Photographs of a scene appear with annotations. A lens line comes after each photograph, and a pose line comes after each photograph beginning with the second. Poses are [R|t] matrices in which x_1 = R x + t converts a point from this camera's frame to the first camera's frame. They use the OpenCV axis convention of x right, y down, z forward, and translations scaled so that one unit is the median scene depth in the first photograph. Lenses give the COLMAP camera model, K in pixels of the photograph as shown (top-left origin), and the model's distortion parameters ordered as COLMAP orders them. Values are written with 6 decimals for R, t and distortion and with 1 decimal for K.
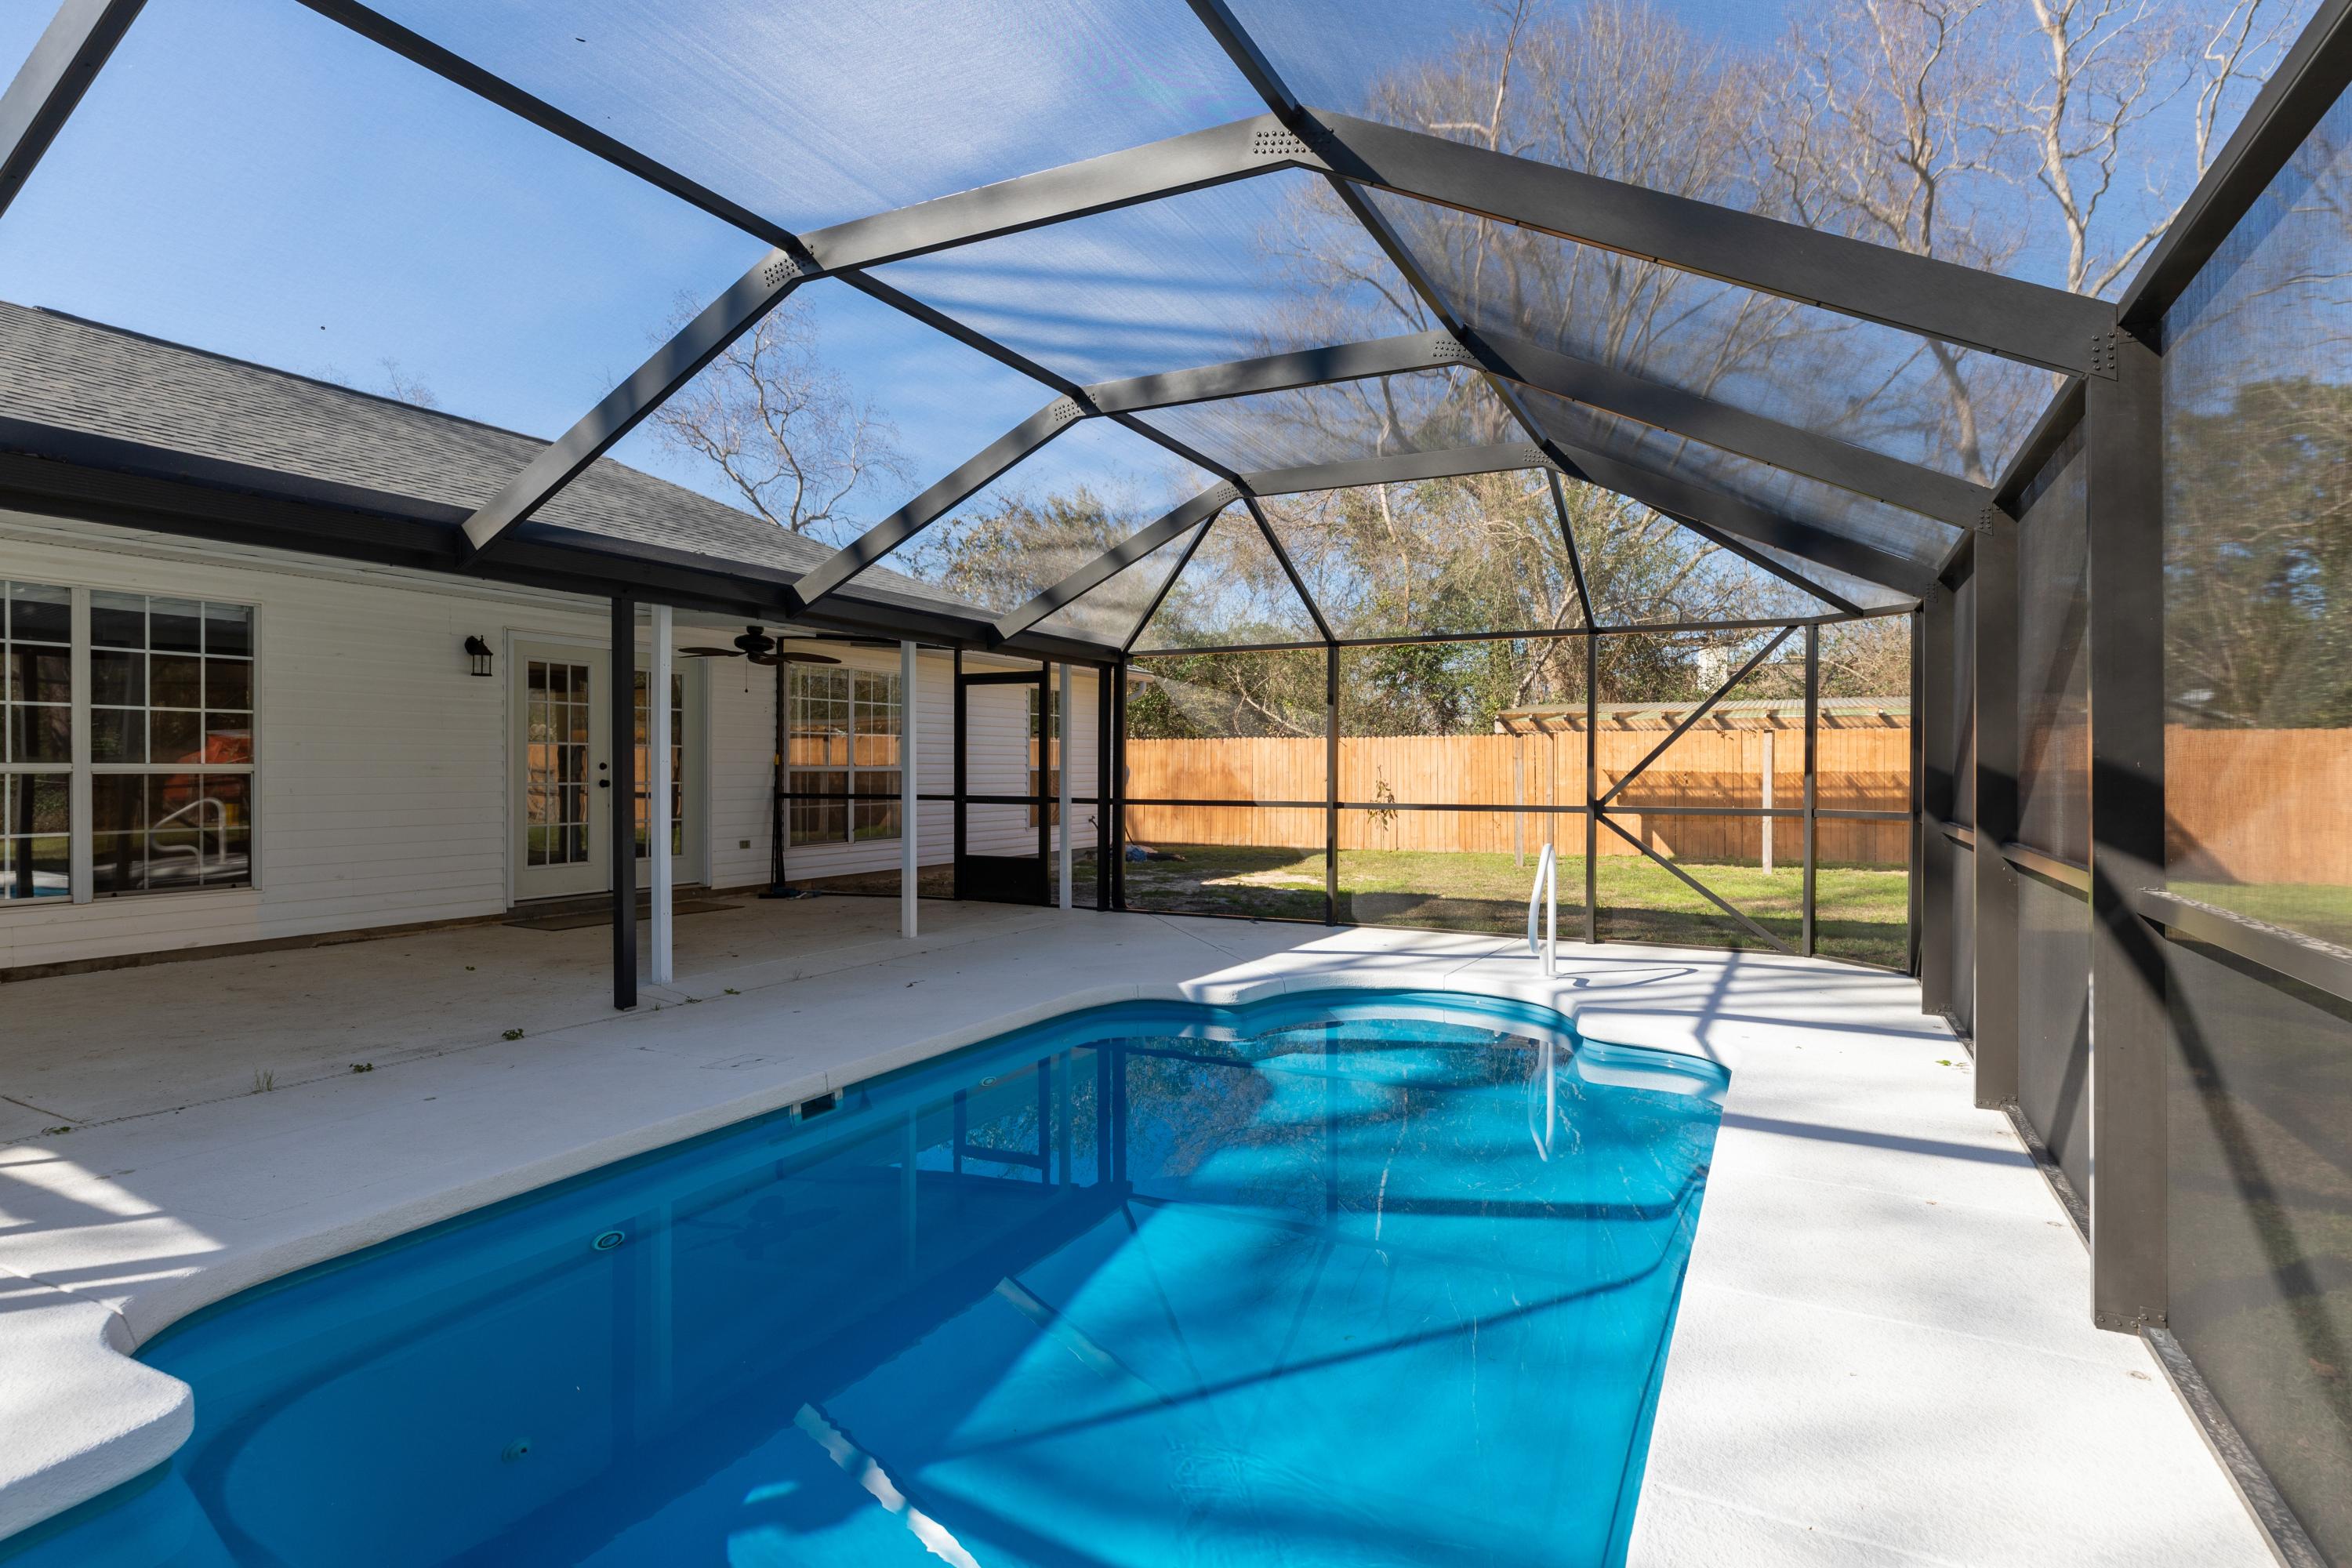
lens RADIAL K [[1188.9, 0, 1176.5], [0, 1188.9, 774.0], [0, 0, 1]] dist [0.025145, 0.000028]
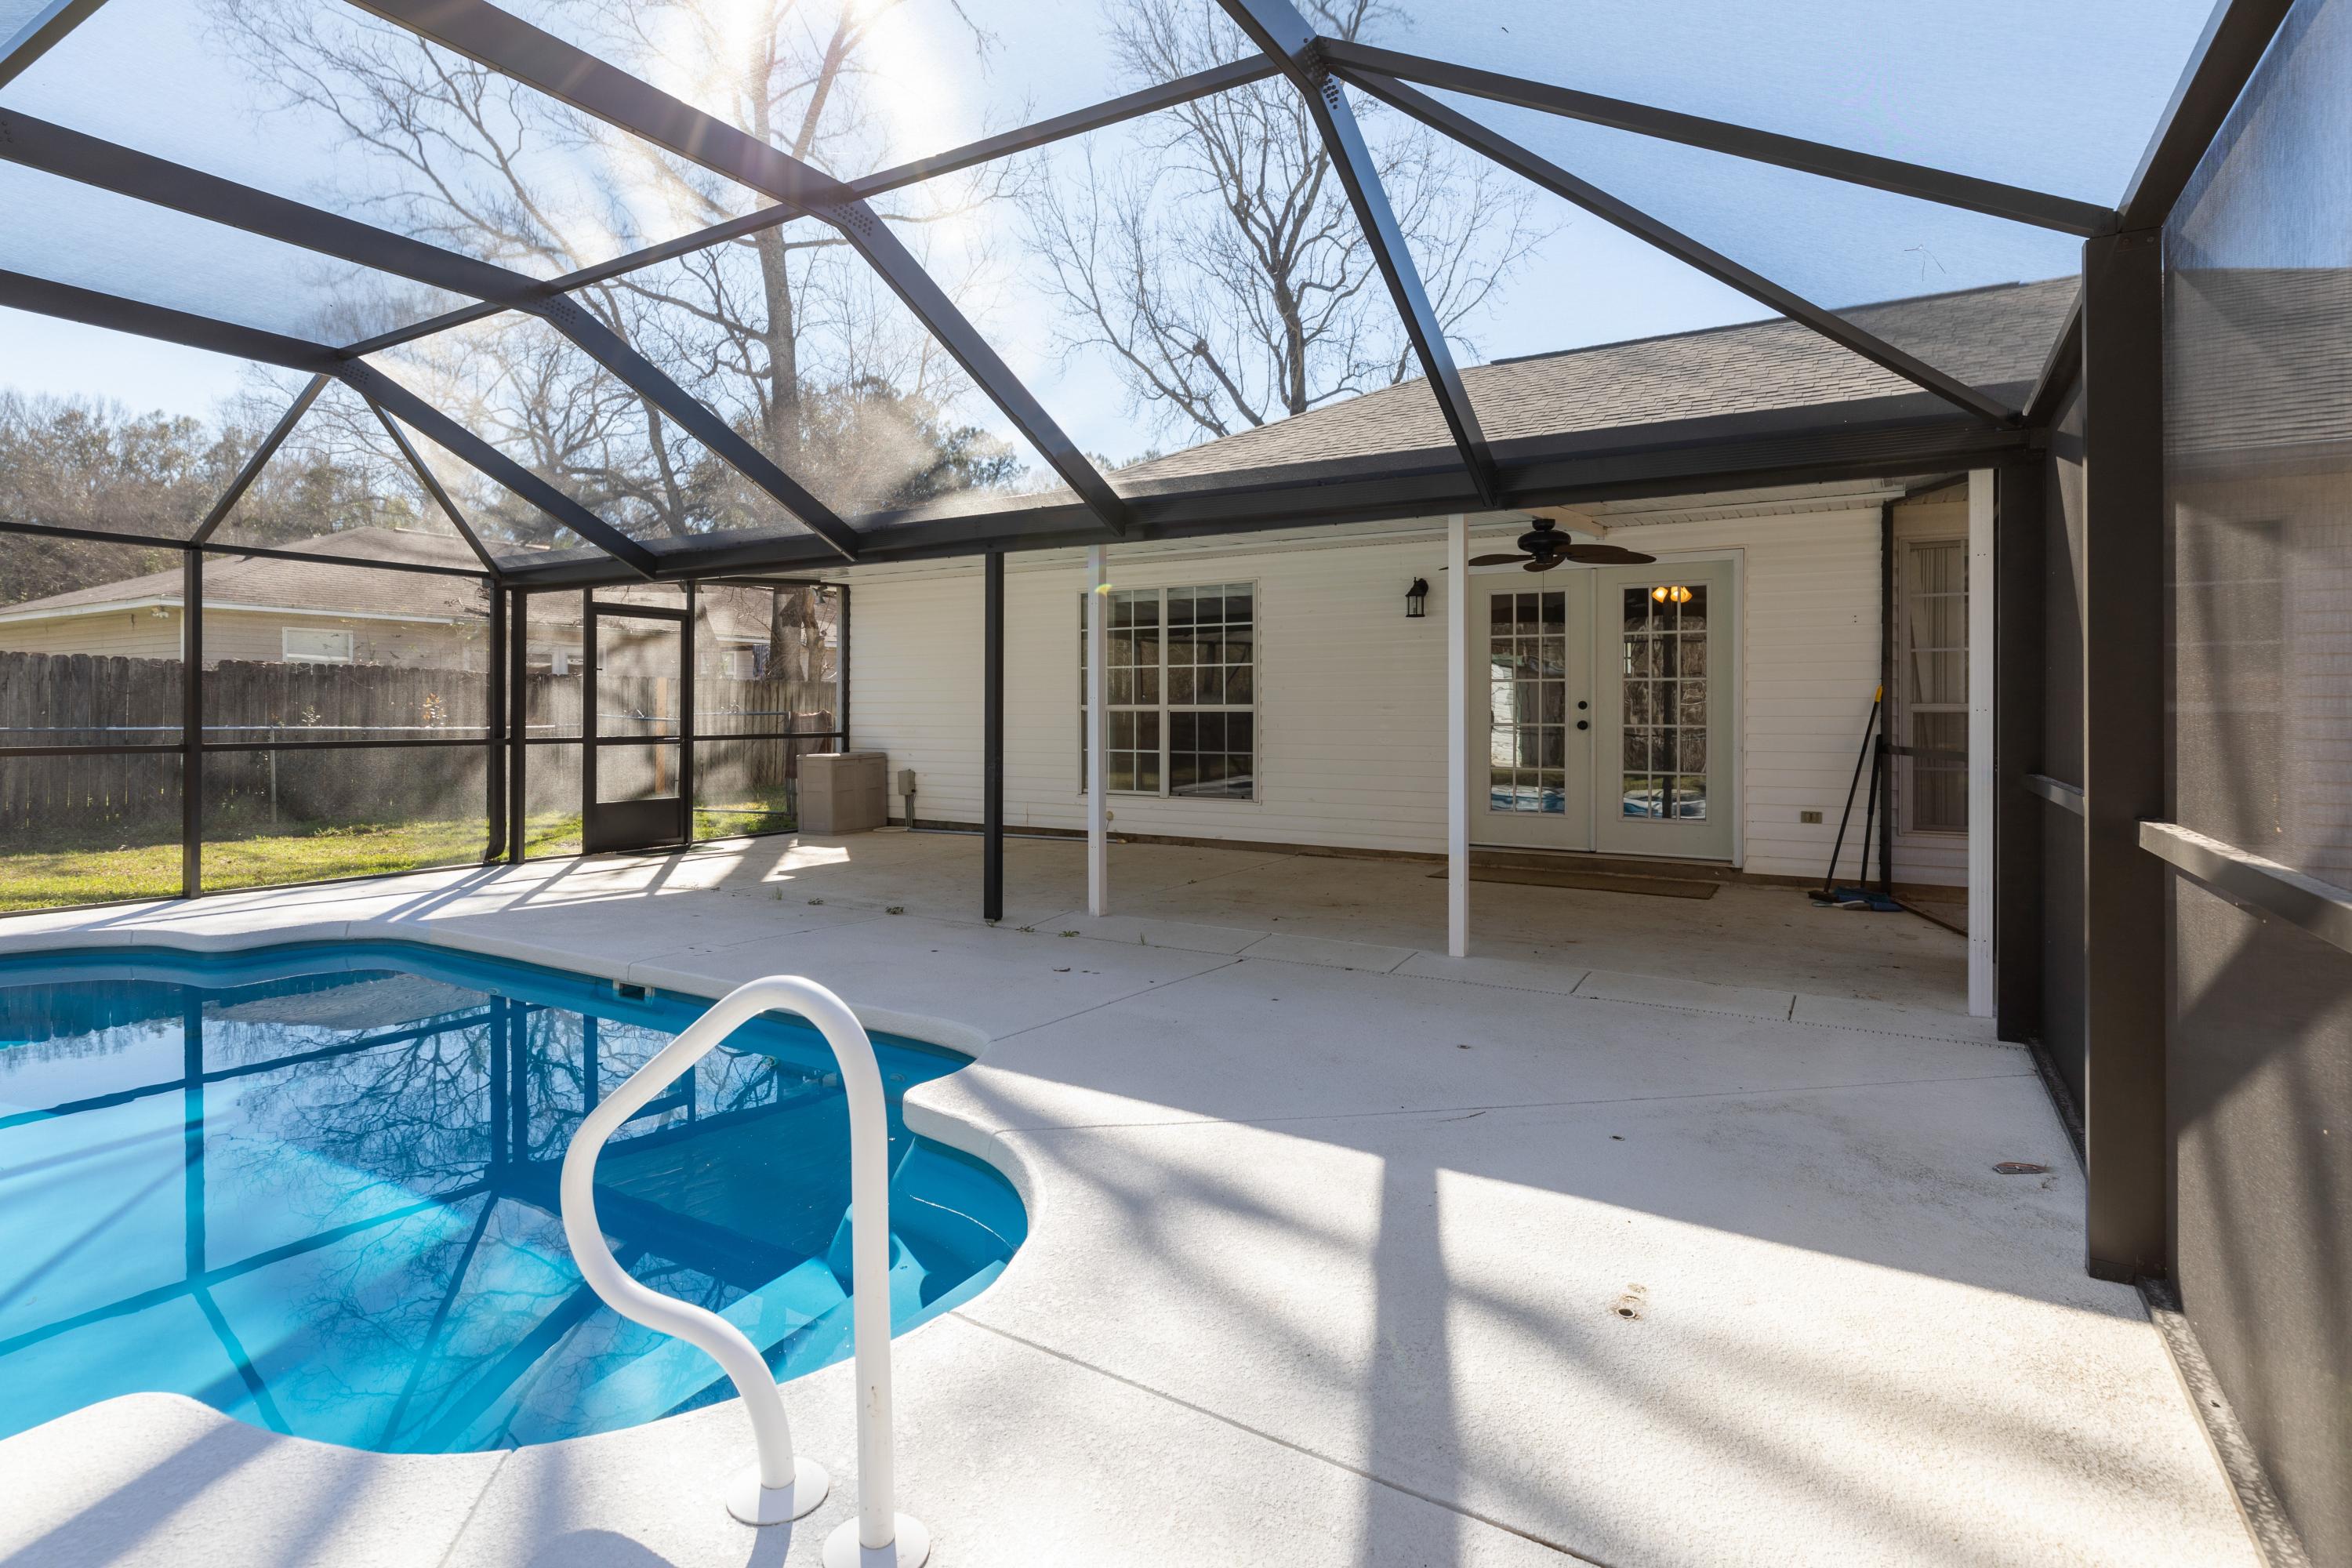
lens RADIAL K [[1188.9, 0, 1159.1], [0, 1188.9, 720.0], [0, 0, 1]] dist [0.025145, 0.000028]
pose [[-0.078458, 0.006281, -0.996898, 0.533774], [-0.003207, 0.999973, 0.006553, 0.000172], [0.996912, 0.003711, -0.078435, 1.030745]]
